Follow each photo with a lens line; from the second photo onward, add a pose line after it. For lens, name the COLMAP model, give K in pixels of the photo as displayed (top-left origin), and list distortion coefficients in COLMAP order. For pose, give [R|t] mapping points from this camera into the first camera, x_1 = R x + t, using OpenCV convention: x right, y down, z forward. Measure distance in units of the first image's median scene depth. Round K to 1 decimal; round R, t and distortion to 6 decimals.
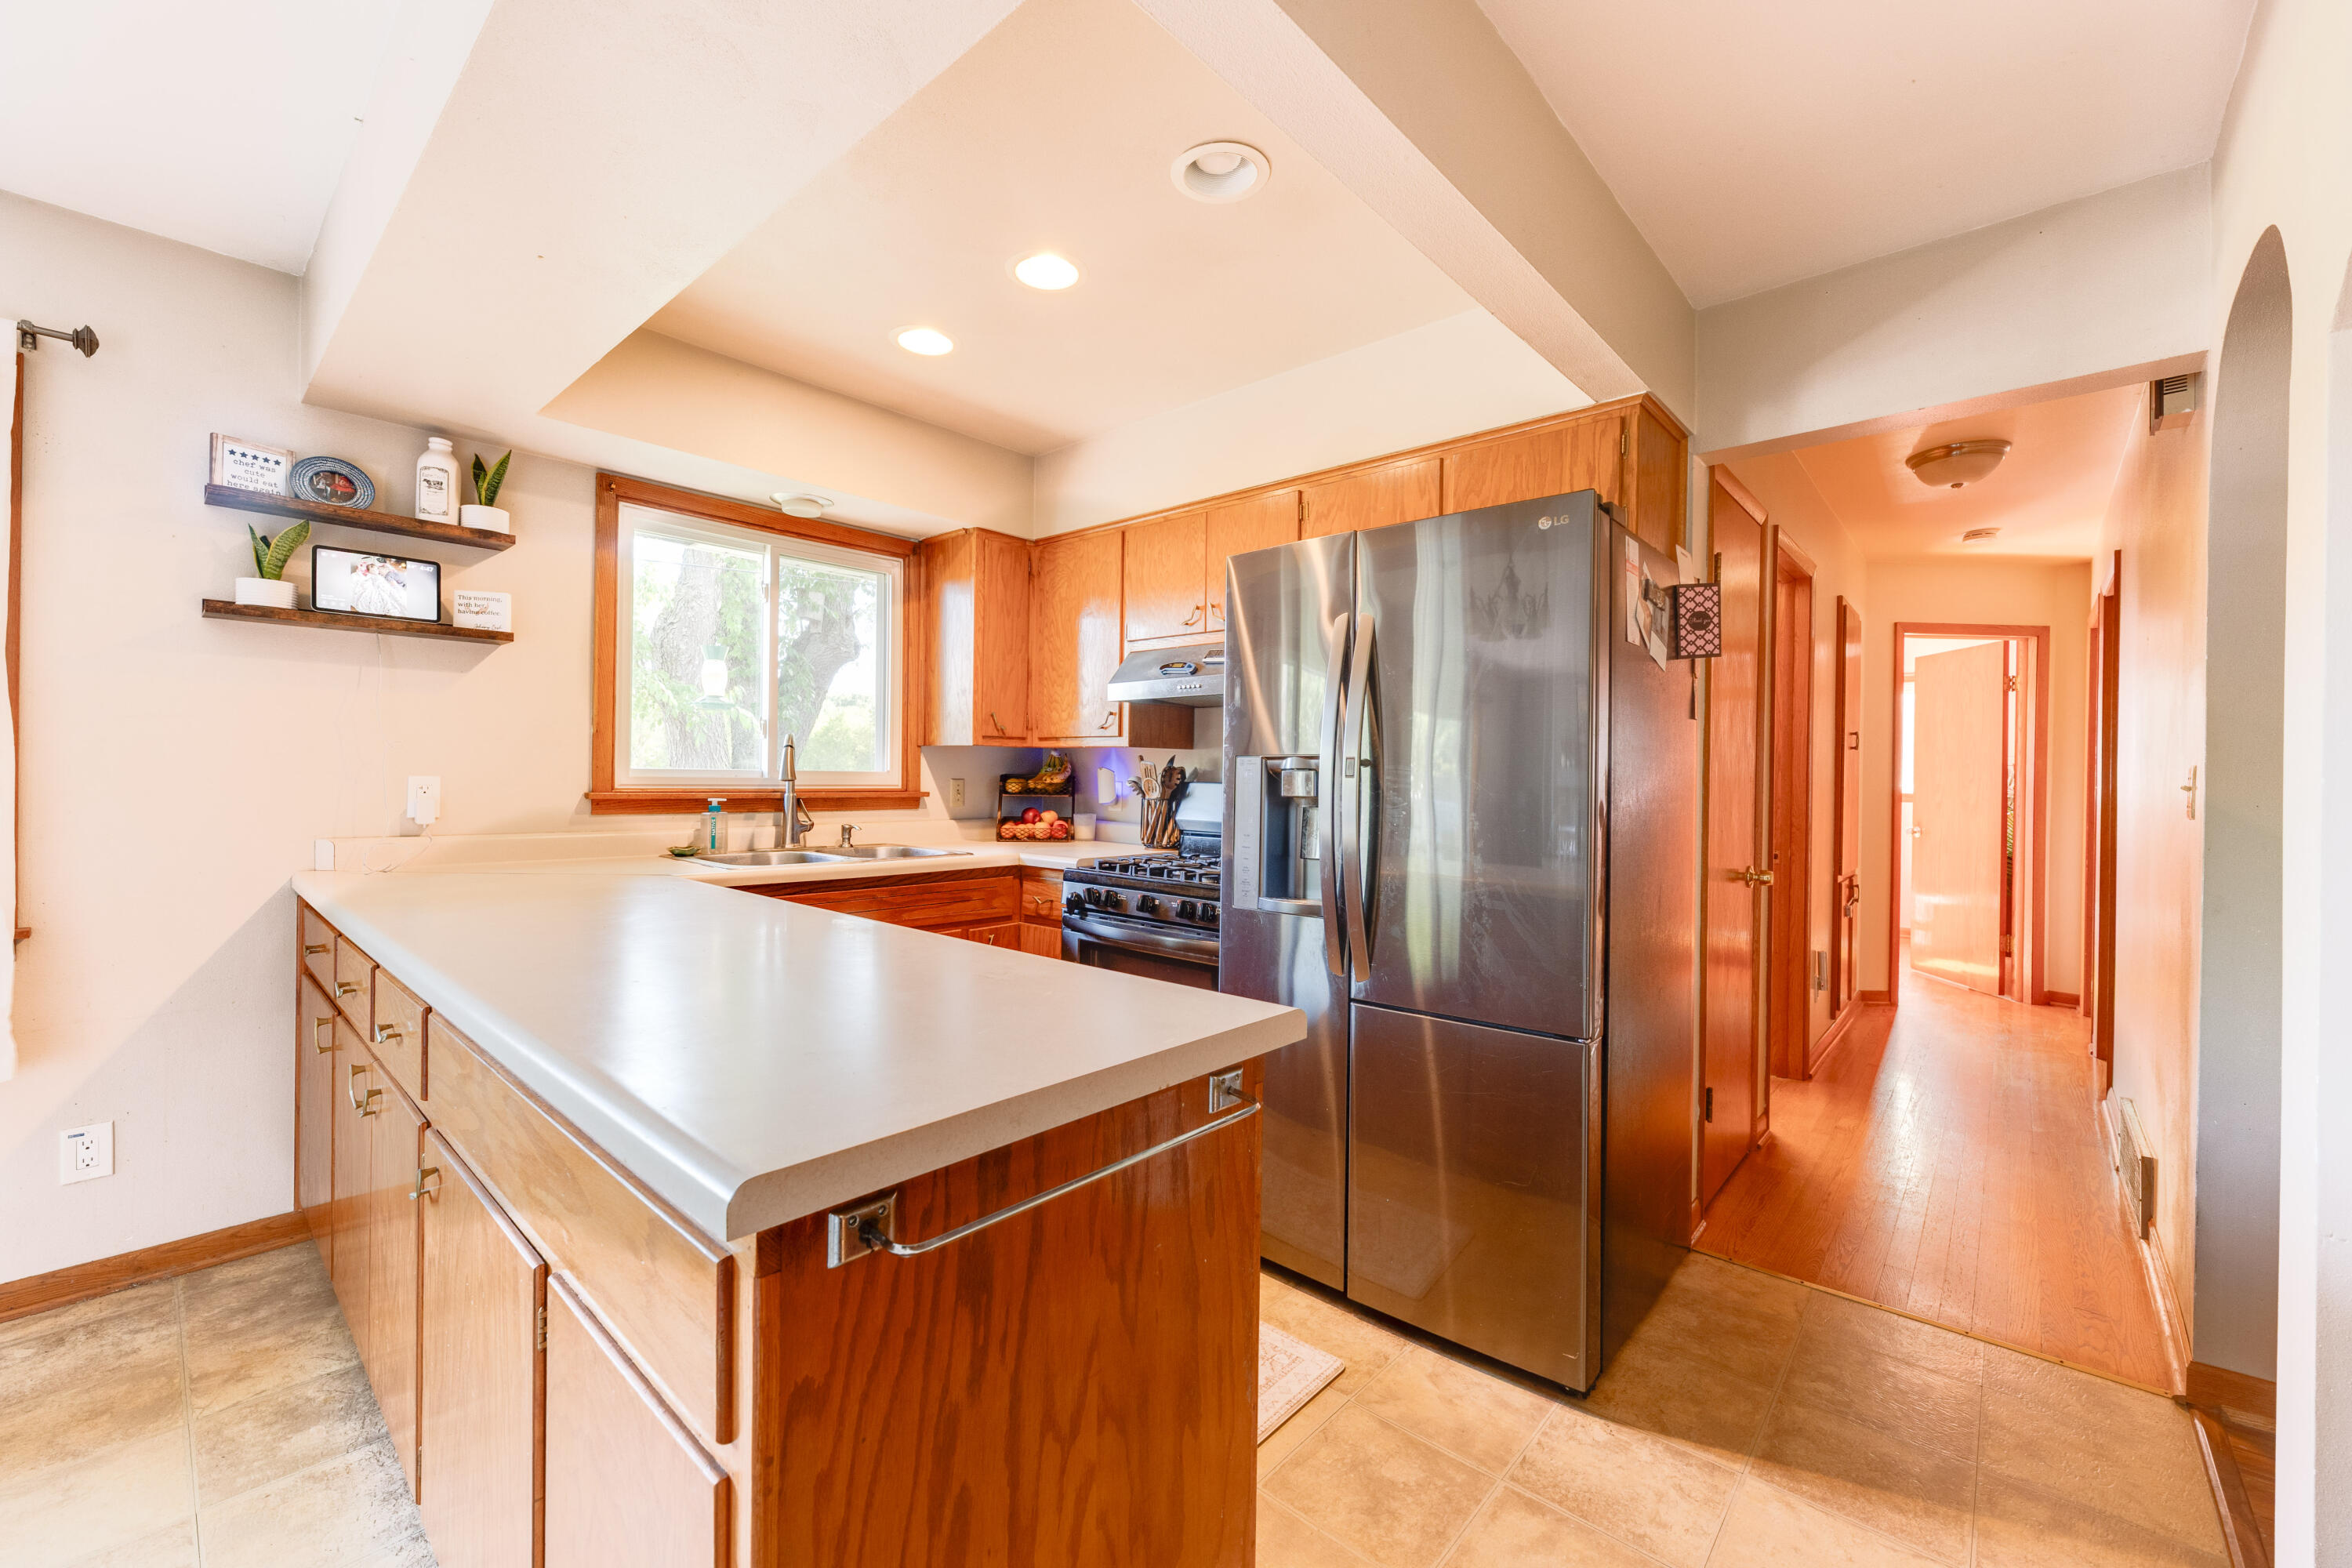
lens RADIAL K [[936.1, 0, 1180.1], [0, 936.1, 781.9], [0, 0, 1]] dist [-0.001160, -0.000275]
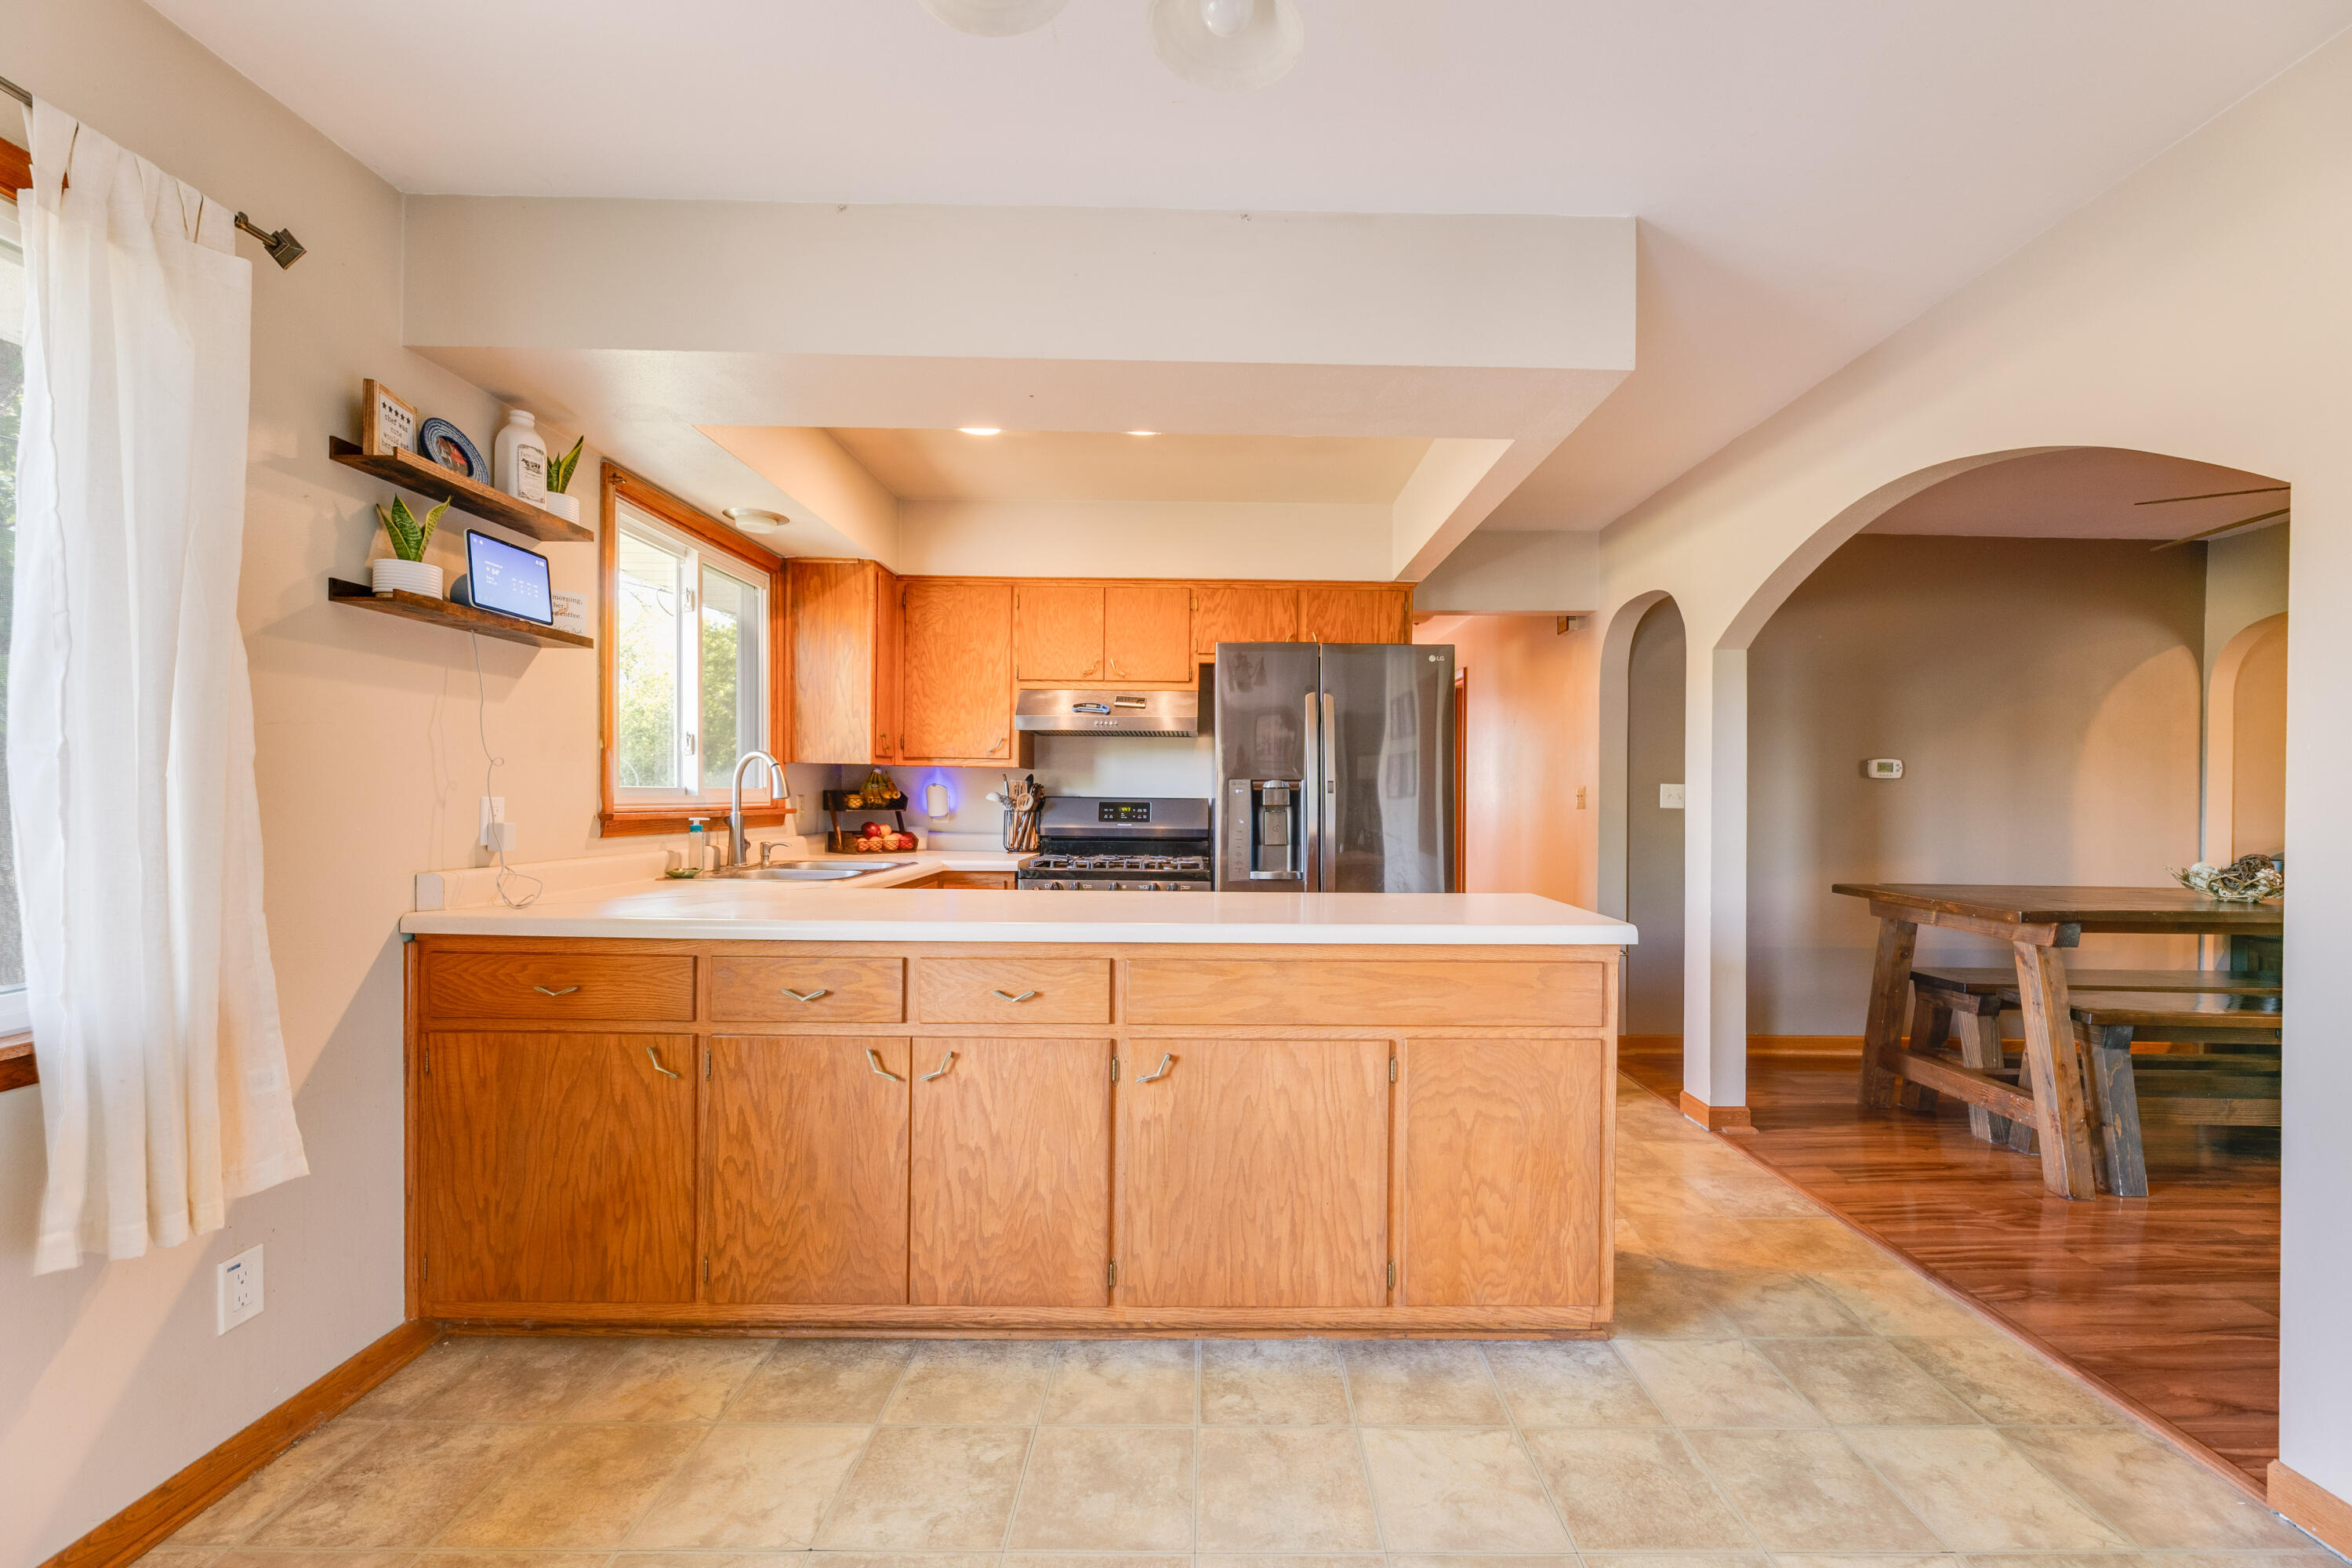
lens RADIAL K [[936.1, 0, 1236.9], [0, 936.1, 804.0], [0, 0, 1]] dist [-0.001160, -0.000275]
pose [[0.738796, -0.012984, 0.673804, -0.896934], [0.005983, 0.999901, 0.012708, -0.006265], [-0.673903, -0.005357, 0.738800, -0.102144]]
